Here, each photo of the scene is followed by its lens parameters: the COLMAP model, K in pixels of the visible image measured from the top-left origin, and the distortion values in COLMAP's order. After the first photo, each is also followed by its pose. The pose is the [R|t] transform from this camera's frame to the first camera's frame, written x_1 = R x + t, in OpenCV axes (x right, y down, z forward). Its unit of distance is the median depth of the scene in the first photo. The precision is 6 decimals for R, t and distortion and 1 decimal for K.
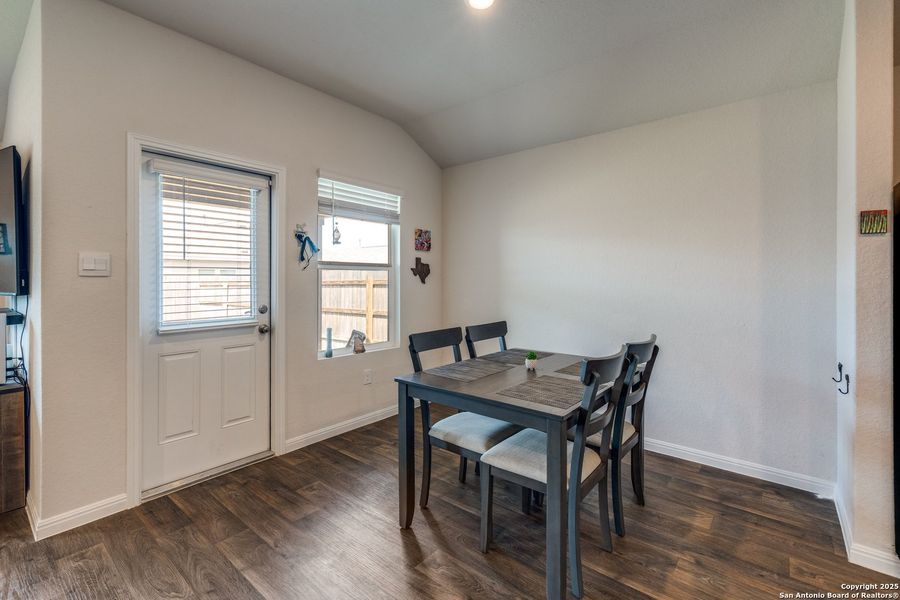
lens RADIAL K [[409.7, 0, 446.2], [0, 409.7, 286.0], [0, 0, 1]] dist [0.000708, 0.000132]
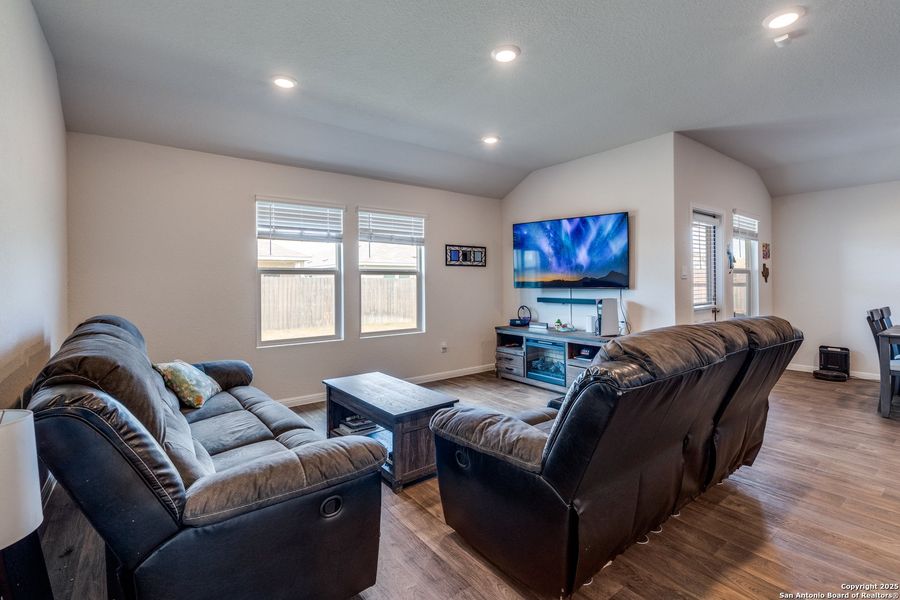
lens RADIAL K [[420.3, 0, 443.8], [0, 420.3, 295.3], [0, 0, 1]] dist [0.000772, 0.000158]
pose [[0.975477, 0.001064, -0.220097, -0.862997], [0.003810, 0.999757, 0.021720, 0.003245], [0.220067, -0.022026, 0.975236, -0.670498]]
